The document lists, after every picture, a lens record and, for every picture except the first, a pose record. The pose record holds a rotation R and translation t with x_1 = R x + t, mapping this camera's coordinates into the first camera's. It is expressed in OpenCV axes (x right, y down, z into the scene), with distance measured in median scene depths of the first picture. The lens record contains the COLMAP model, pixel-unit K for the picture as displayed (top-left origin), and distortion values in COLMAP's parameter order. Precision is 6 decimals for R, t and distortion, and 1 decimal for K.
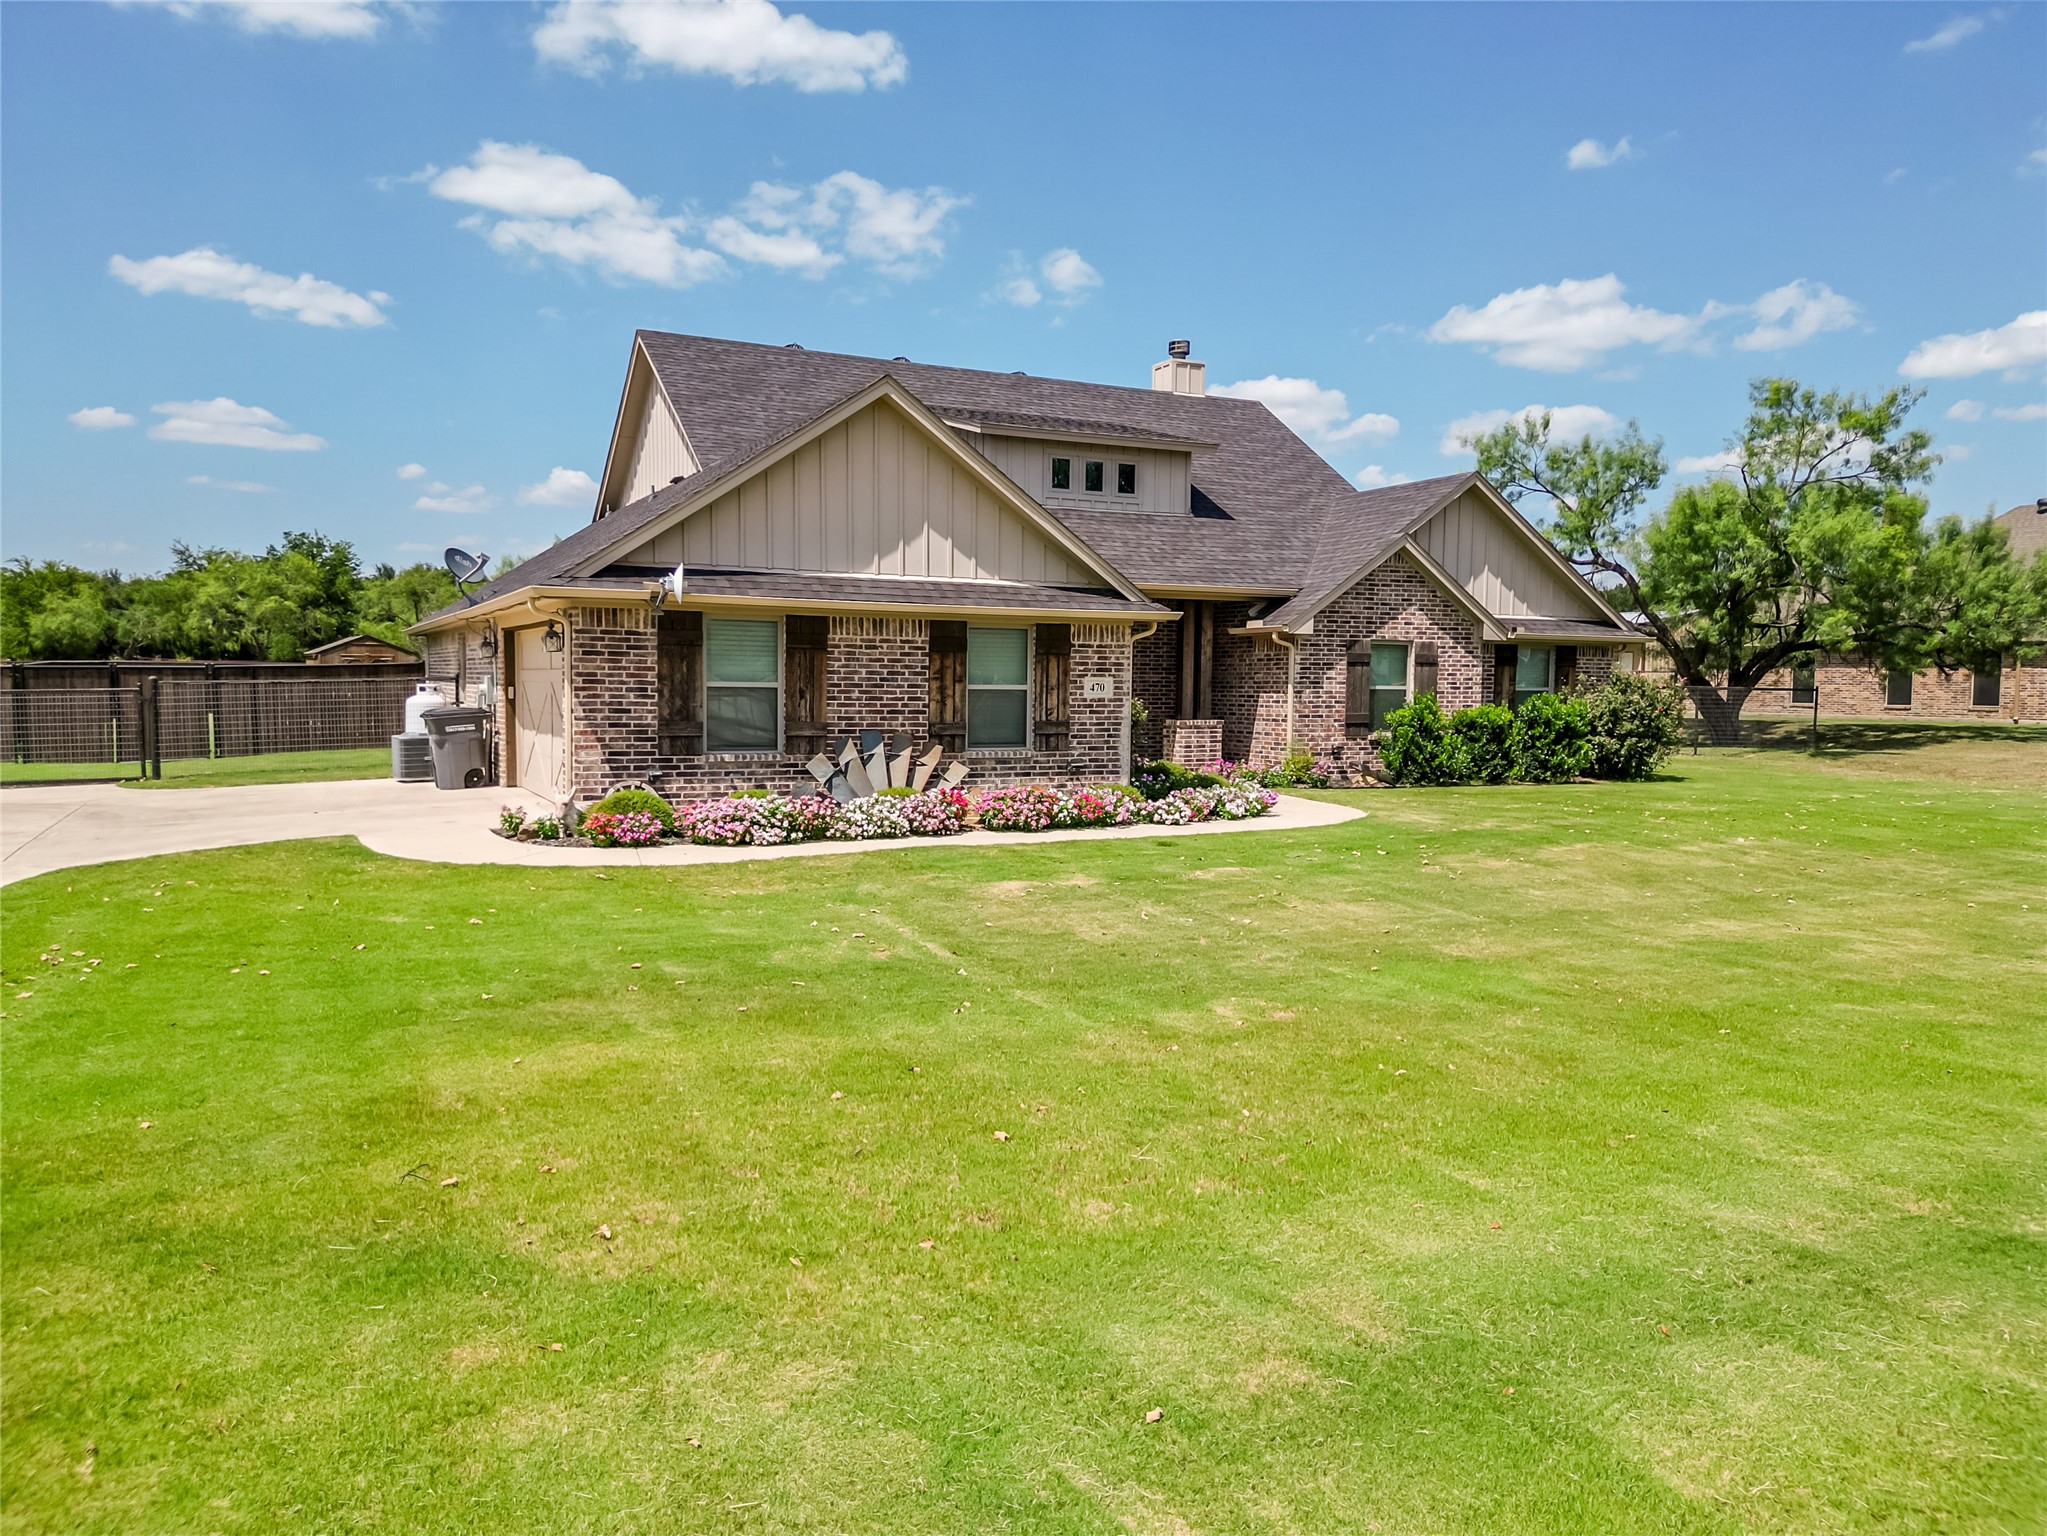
lens RADIAL K [[1420.0, 0, 1023.5], [0, 1420.0, 768.0], [0, 0, 1]] dist [0.095848, -0.000549]
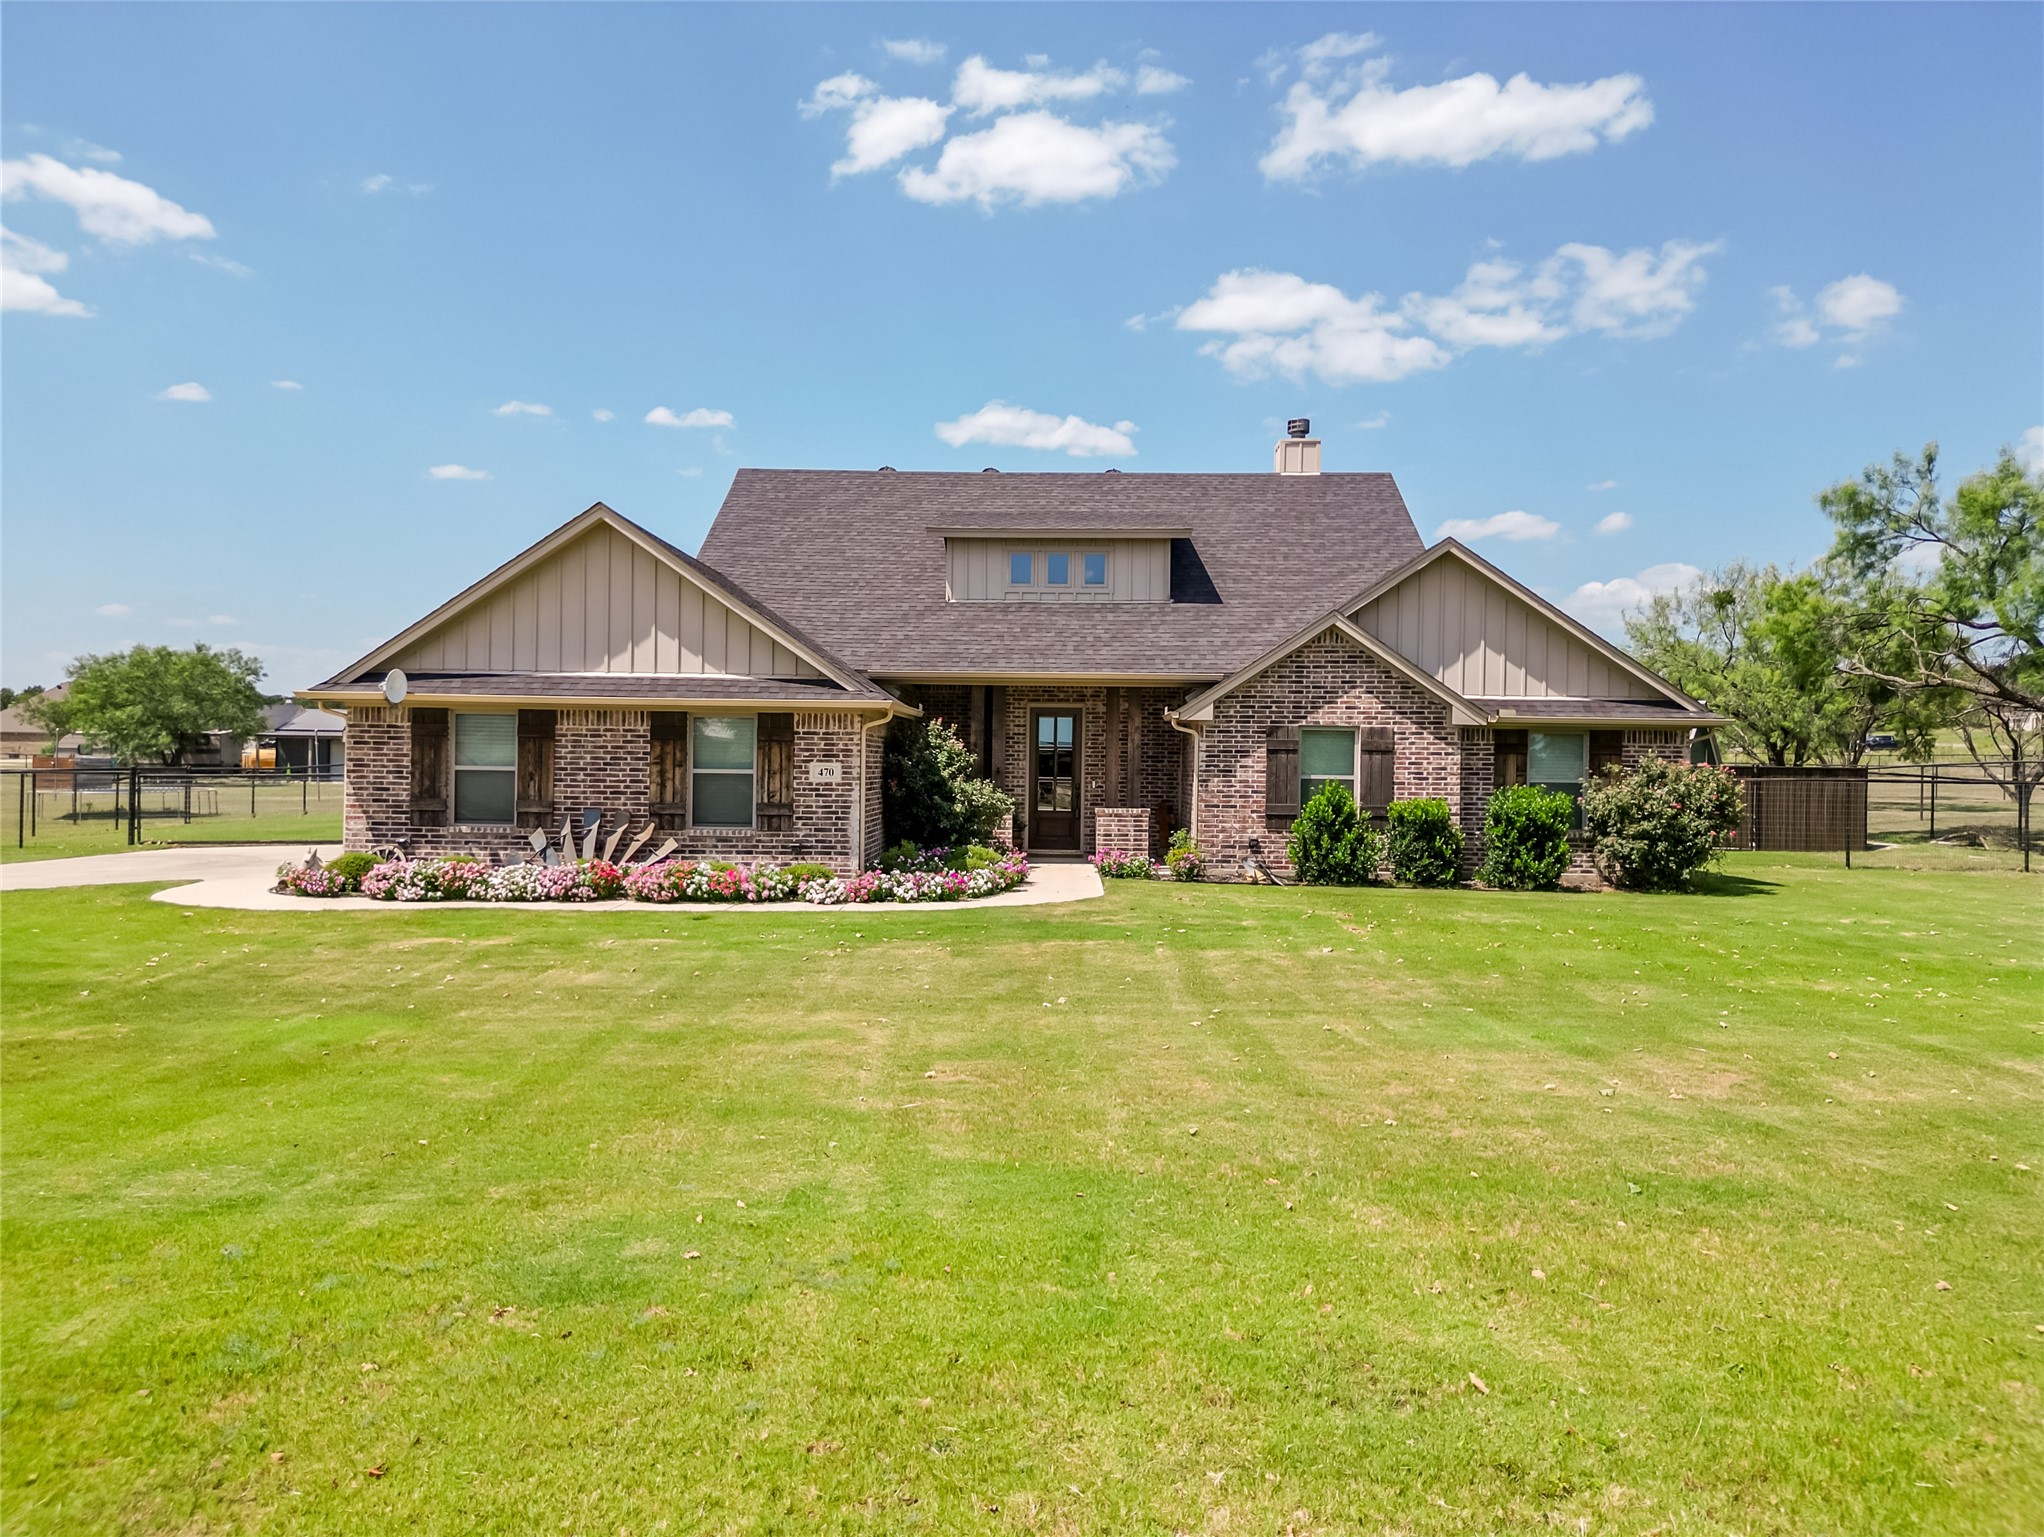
lens RADIAL K [[1440.6, 0, 1022.0], [0, 1440.6, 768.5], [0, 0, 1]] dist [0.094818, 0.000156]
pose [[0.885408, 0.001475, -0.464812, 0.685919], [-0.032682, 0.997718, -0.059089, -0.000799], [0.463664, 0.067509, 0.883435, 0.118222]]
